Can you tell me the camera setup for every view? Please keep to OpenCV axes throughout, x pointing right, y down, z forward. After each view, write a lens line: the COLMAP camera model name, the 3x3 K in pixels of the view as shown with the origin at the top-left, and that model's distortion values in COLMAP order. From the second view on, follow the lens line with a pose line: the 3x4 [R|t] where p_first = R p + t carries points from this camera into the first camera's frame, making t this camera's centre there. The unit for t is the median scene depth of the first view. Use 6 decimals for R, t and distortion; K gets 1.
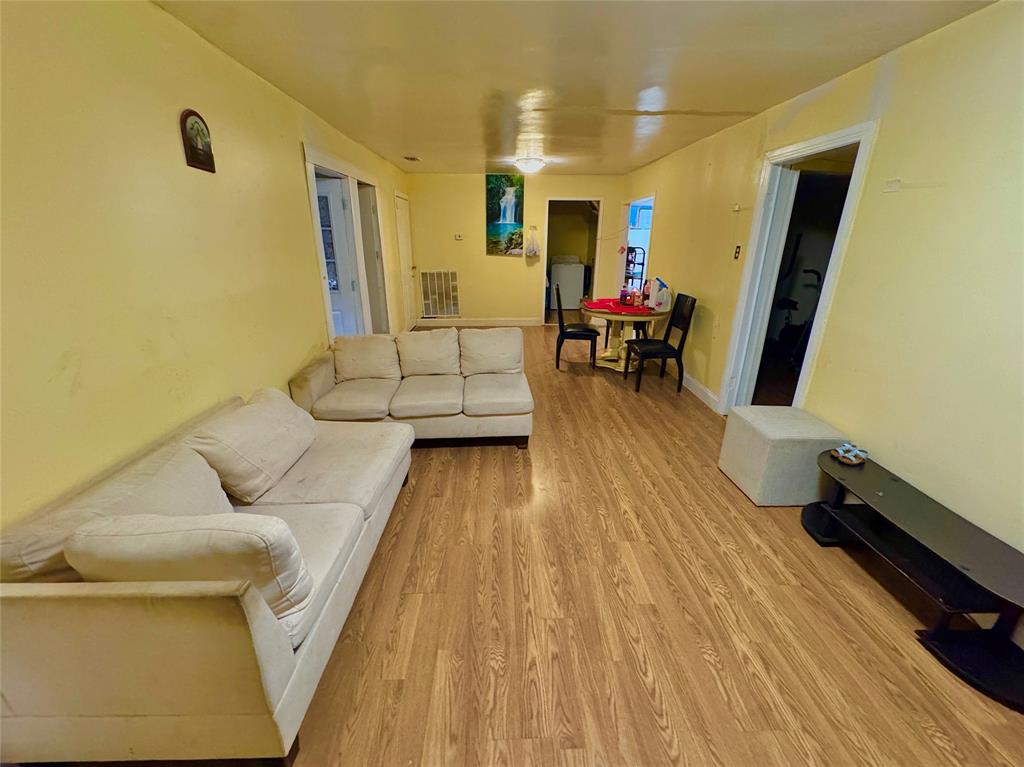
lens RADIAL K [[426.1, 0, 512.0], [0, 426.1, 383.5], [0, 0, 1]] dist [-0.001076, 0.000153]
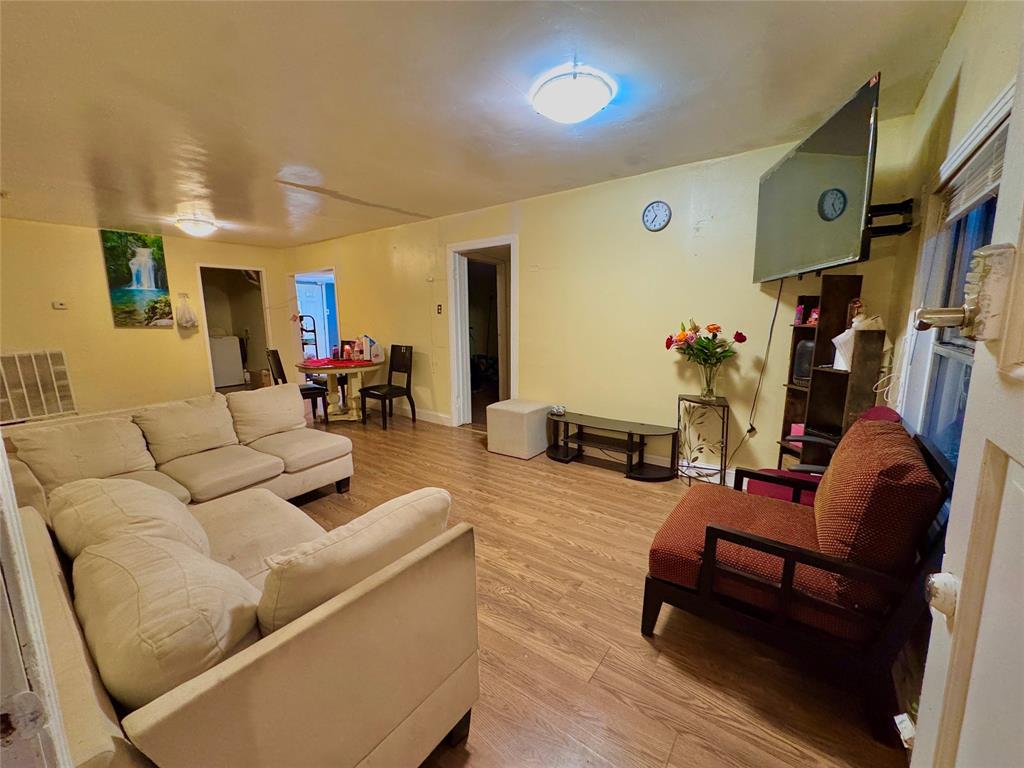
lens RADIAL K [[426.1, 0, 512.0], [0, 426.1, 384.0], [0, 0, 1]] dist [-0.001076, 0.000153]
pose [[0.607040, -0.138803, 0.782455, -0.374051], [0.275716, 0.960251, -0.043561, 0.045300], [-0.745307, 0.242179, 0.621182, 0.009335]]
